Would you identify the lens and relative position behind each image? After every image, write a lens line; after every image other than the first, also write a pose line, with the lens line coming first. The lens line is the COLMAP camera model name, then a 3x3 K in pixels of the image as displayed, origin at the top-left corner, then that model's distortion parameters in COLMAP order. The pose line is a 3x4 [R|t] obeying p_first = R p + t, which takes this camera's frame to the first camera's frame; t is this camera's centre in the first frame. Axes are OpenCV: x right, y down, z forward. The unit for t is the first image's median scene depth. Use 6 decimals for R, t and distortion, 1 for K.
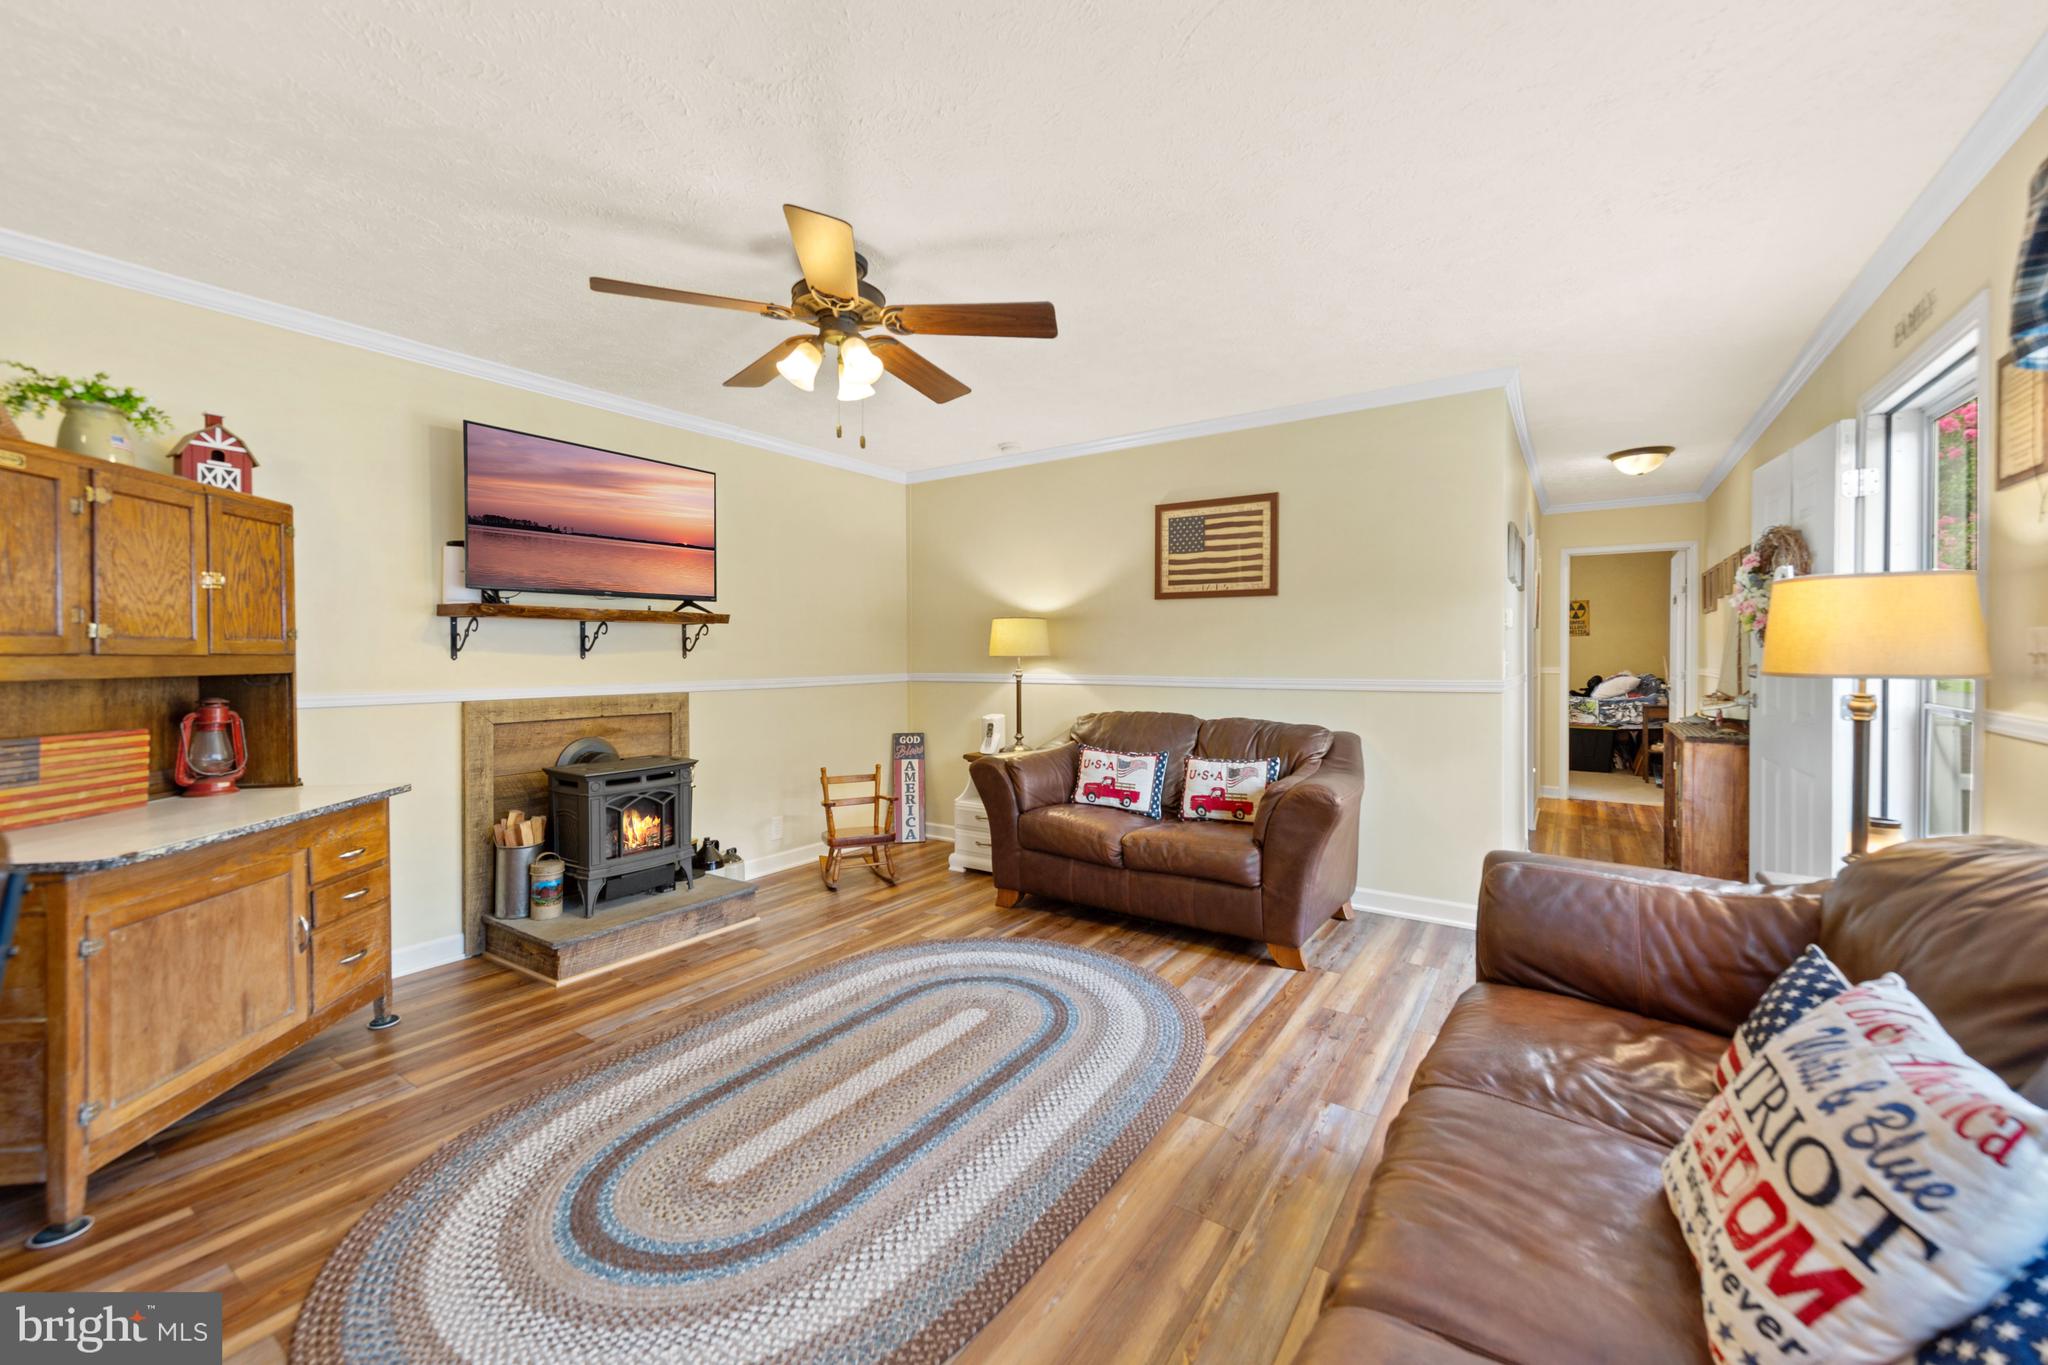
lens RADIAL K [[812.2, 0, 1021.0], [0, 812.2, 659.0], [0, 0, 1]] dist [0.009350, 0.000000]
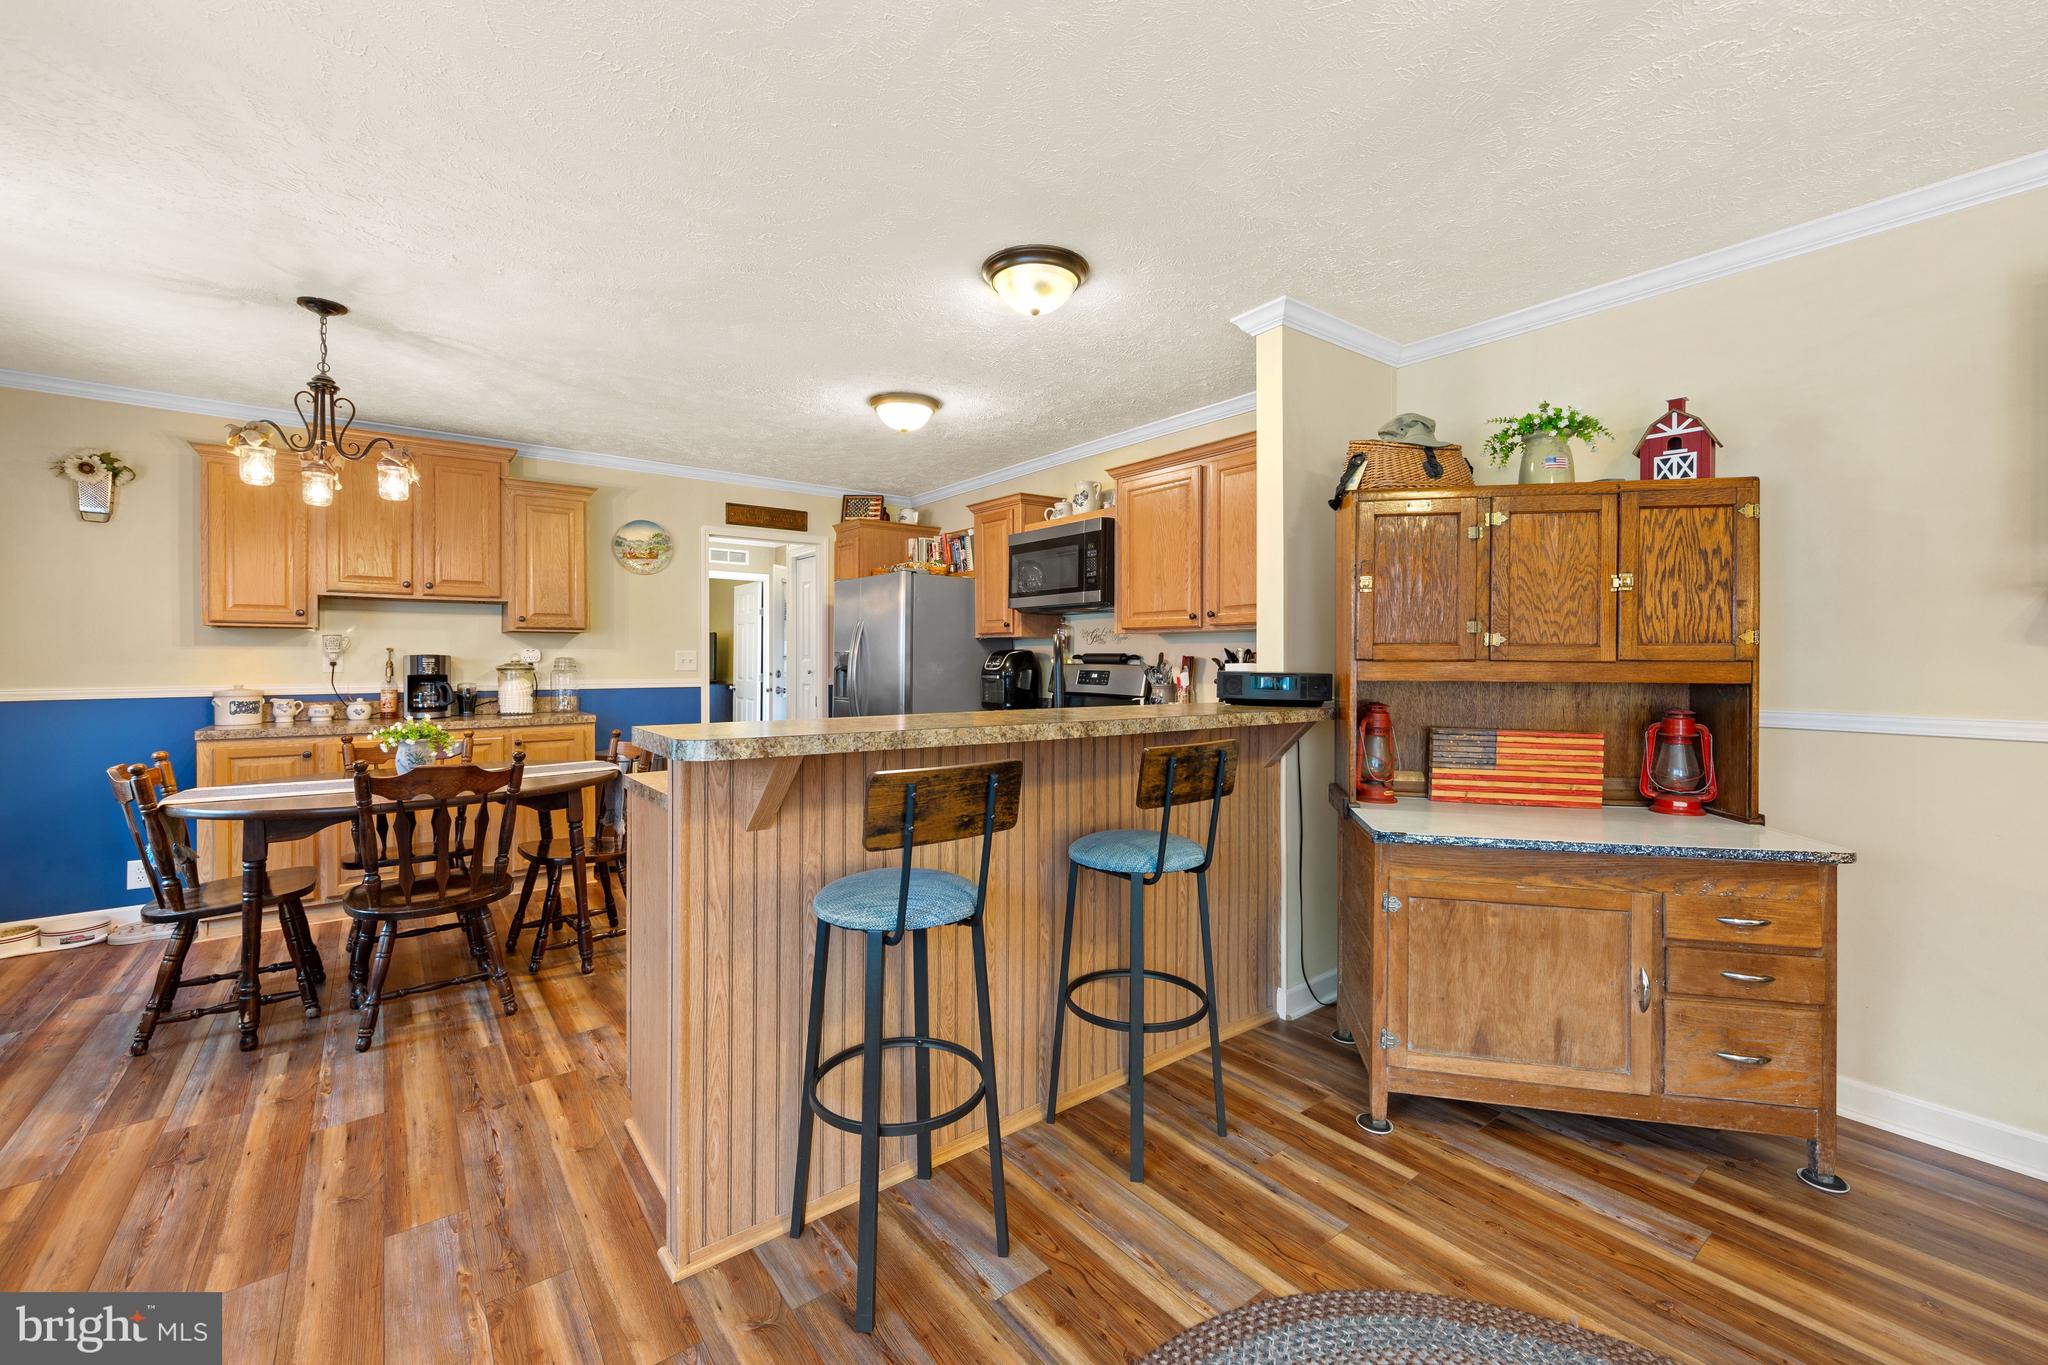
lens RADIAL K [[812.2, 0, 1011.6], [0, 812.2, 666.2], [0, 0, 1]] dist [0.009350, 0.000000]
pose [[-0.309149, 0.013149, -0.950923, 0.120360], [-0.008406, 0.999828, 0.016558, -0.008705], [0.950976, 0.013112, -0.308986, 0.596651]]
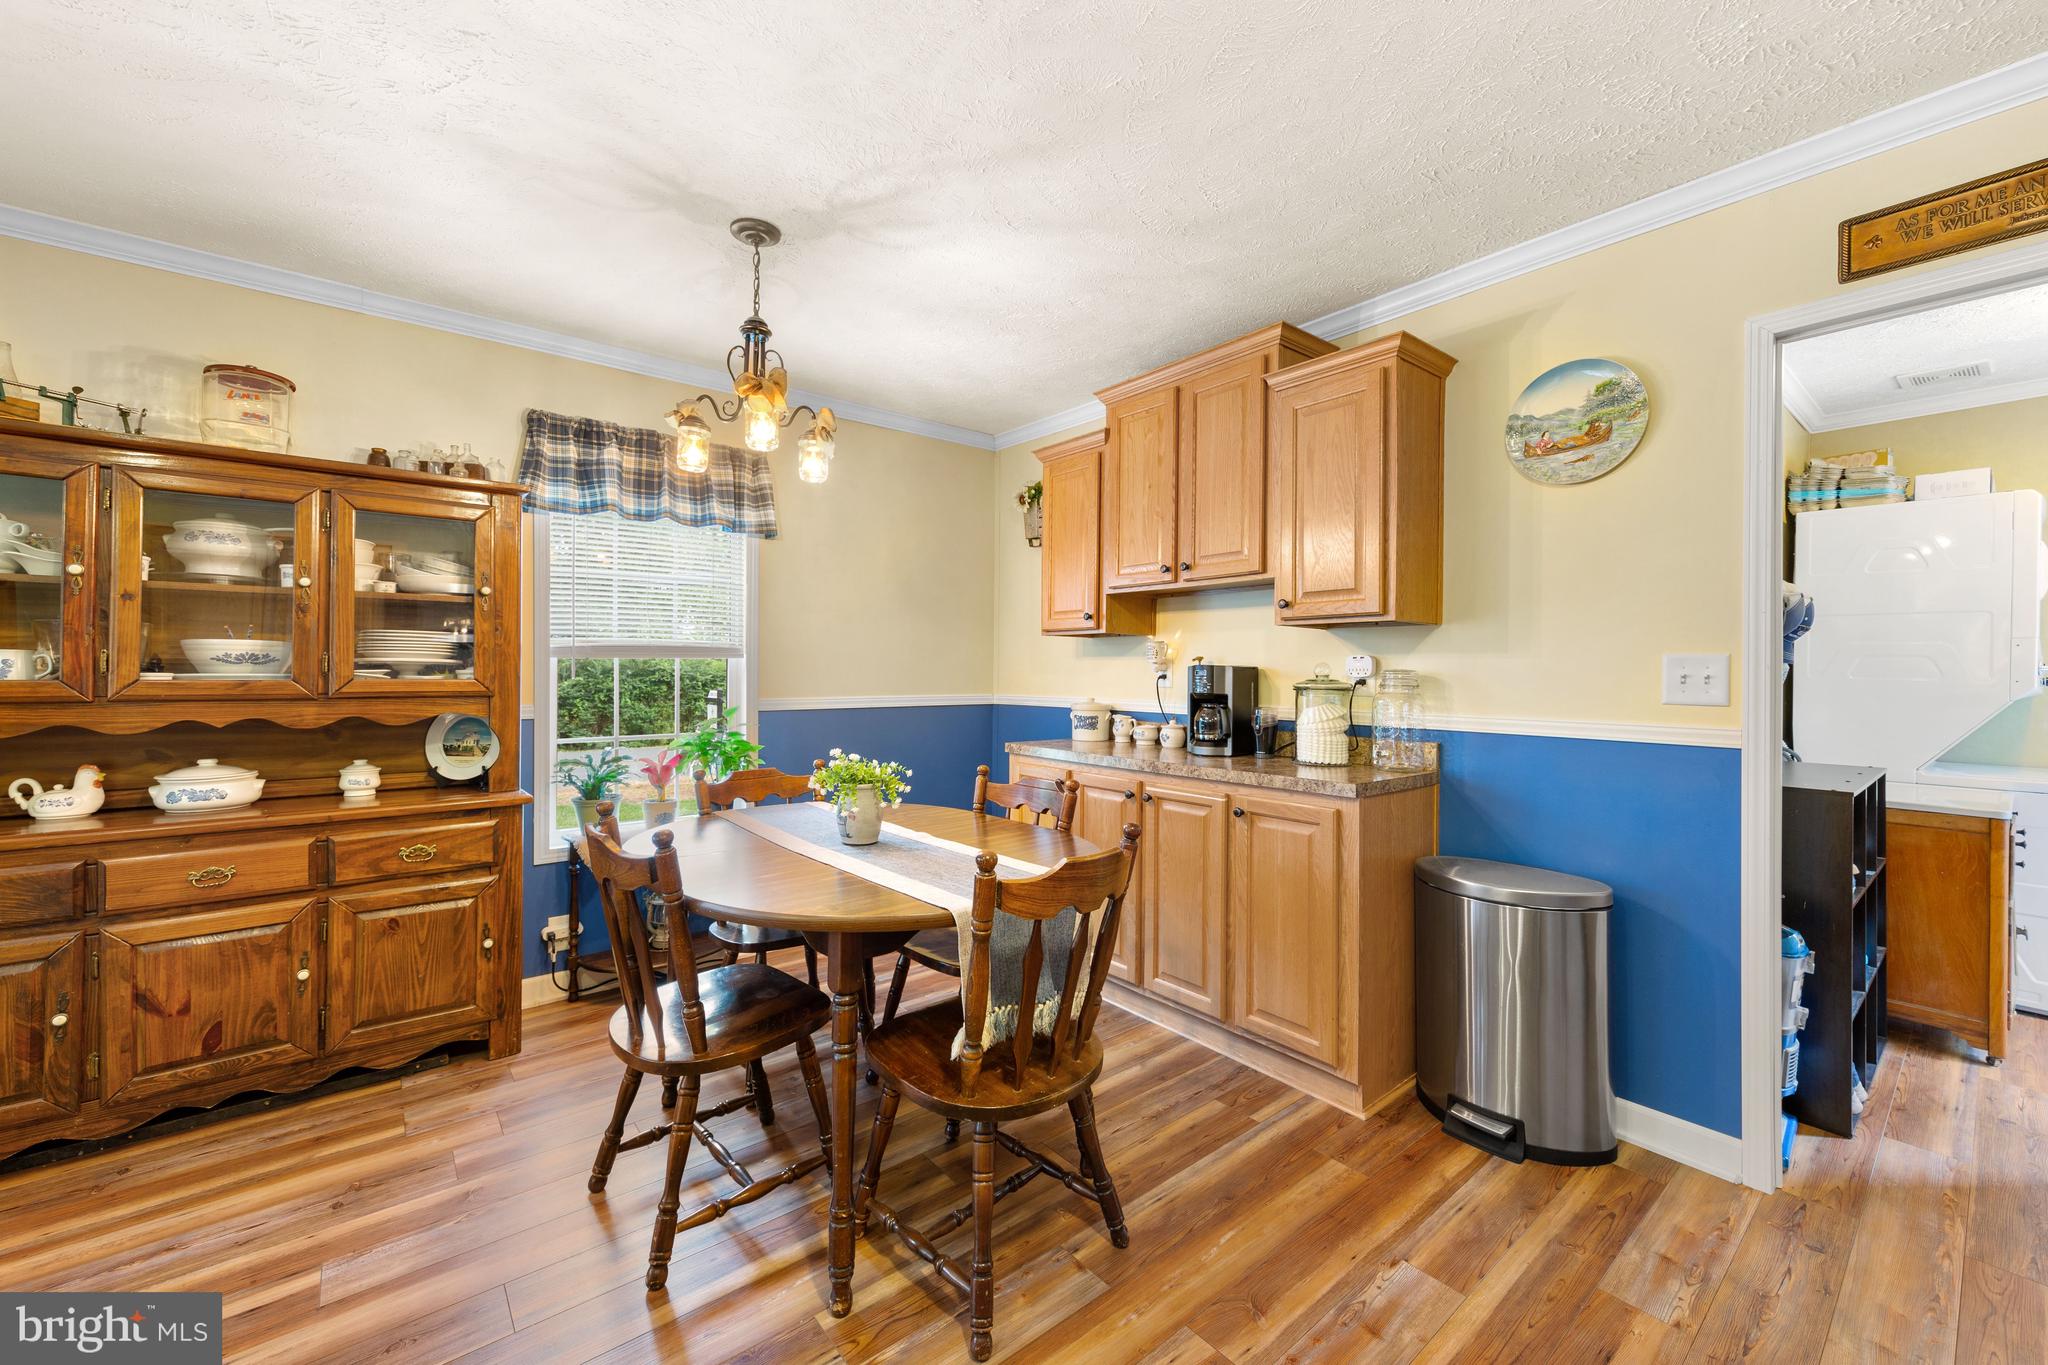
lens RADIAL K [[812.2, 0, 1019.4], [0, 812.2, 664.9], [0, 0, 1]] dist [0.009350, 0.000000]
pose [[-0.960096, -0.000778, 0.279668, -1.178324], [-0.000211, 0.999998, 0.002059, 0.003293], [-0.279669, 0.001918, -0.960095, 0.141505]]
